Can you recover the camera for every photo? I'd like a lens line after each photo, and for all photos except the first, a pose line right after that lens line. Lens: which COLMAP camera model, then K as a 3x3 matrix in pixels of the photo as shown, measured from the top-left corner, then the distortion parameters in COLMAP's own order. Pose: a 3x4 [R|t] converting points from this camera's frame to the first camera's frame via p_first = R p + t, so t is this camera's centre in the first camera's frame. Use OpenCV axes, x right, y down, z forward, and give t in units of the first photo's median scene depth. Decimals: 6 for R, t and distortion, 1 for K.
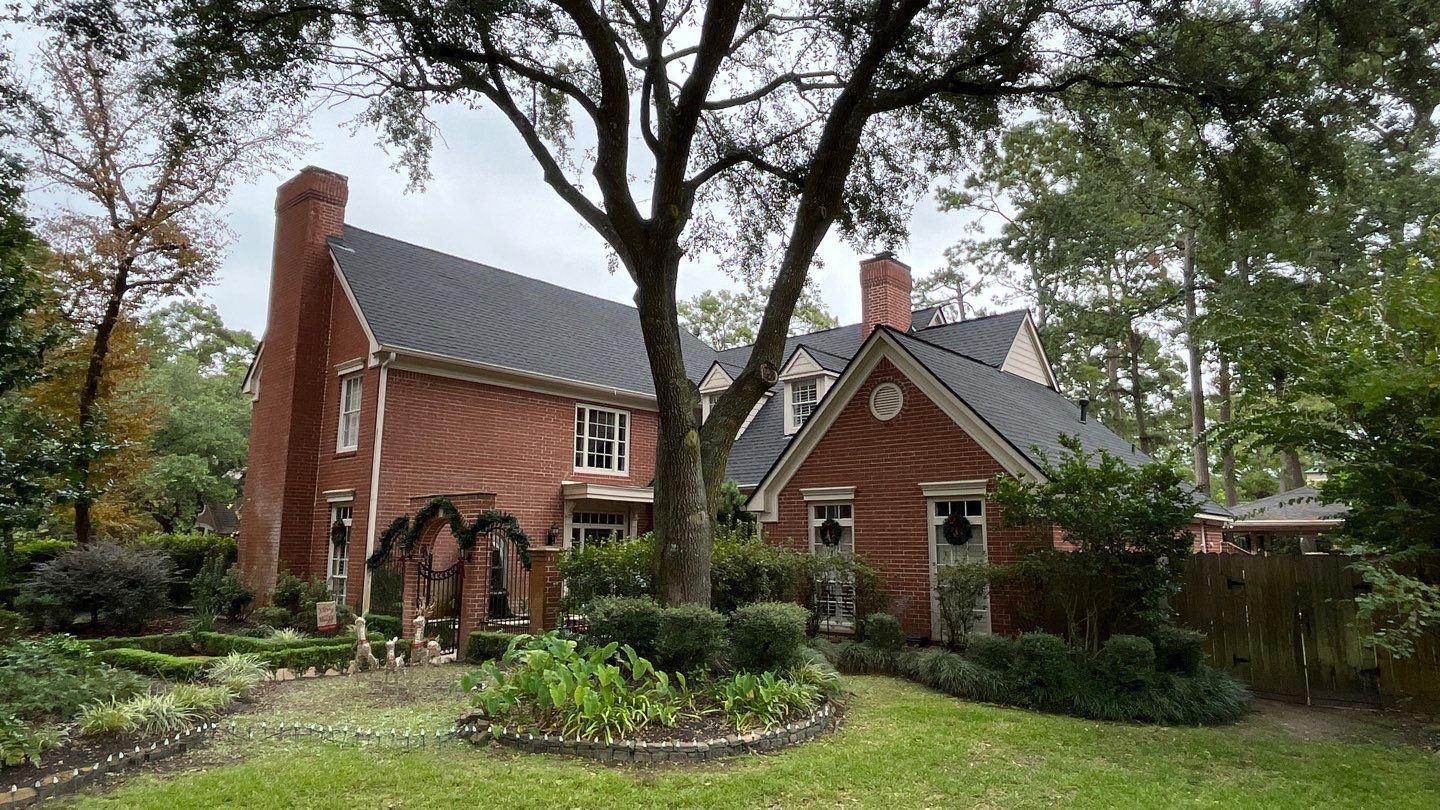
lens RADIAL K [[893.8, 0, 719.1], [0, 893.8, 405.4], [0, 0, 1]] dist [-0.000590, -0.000407]
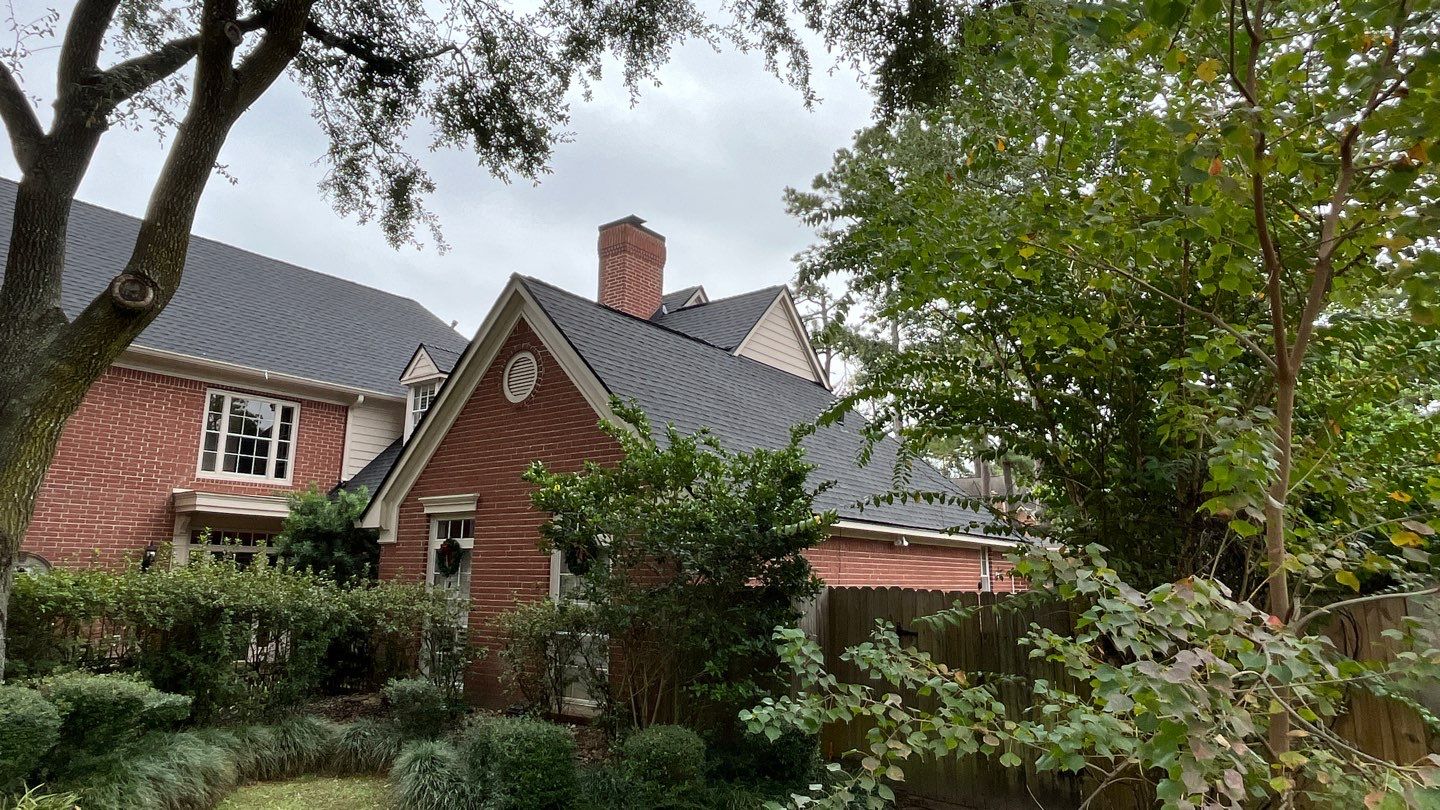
lens RADIAL K [[893.8, 0, 721.8], [0, 893.8, 402.9], [0, 0, 1]] dist [-0.000590, -0.000407]
pose [[0.995796, 0.021466, 0.089053, 0.215535], [-0.018331, 0.999188, -0.035879, 0.029864], [-0.089751, 0.034096, 0.995380, 0.193418]]
